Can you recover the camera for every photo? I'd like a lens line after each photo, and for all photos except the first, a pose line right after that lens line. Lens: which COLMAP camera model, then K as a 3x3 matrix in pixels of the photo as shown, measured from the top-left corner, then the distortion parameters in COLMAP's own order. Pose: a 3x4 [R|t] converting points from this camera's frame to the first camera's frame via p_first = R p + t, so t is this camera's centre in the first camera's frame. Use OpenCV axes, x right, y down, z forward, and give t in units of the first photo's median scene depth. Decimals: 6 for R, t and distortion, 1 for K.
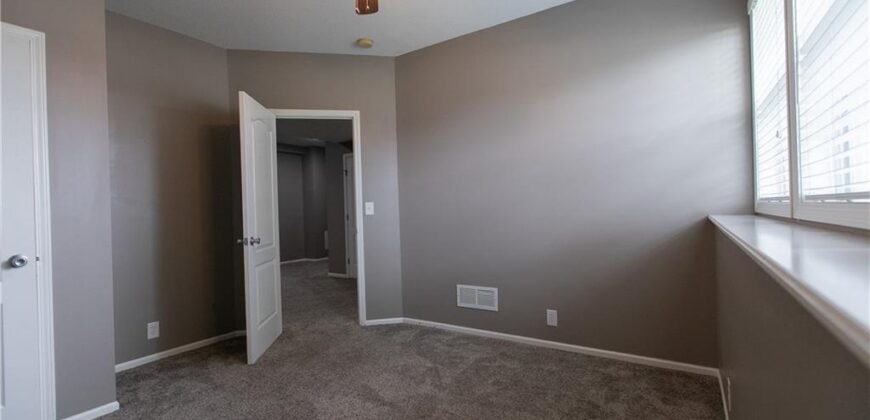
lens RADIAL K [[383.1, 0, 435.0], [0, 383.1, 210.0], [0, 0, 1]] dist [-0.000517, -0.000153]
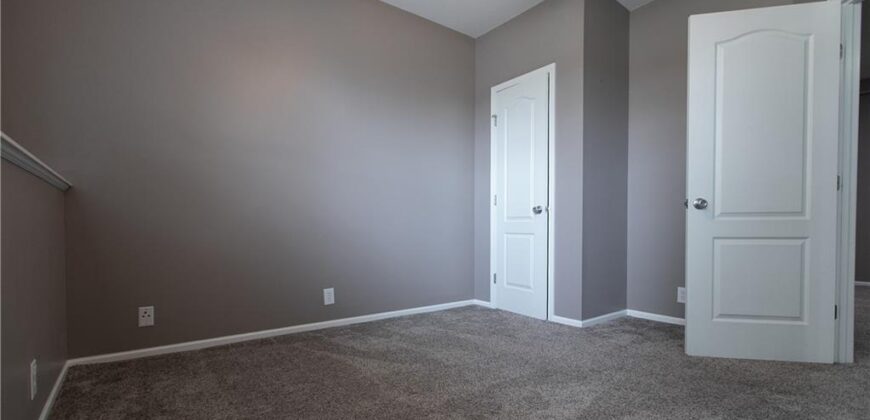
lens RADIAL K [[410.7, 0, 435.0], [0, 410.7, 210.0], [0, 0, 1]] dist [-0.001163, -0.000229]
pose [[-0.328830, 0.010373, -0.944332, 0.571035], [0.015442, 0.999865, 0.005605, 0.090517], [0.944263, -0.012739, -0.328946, 0.867770]]
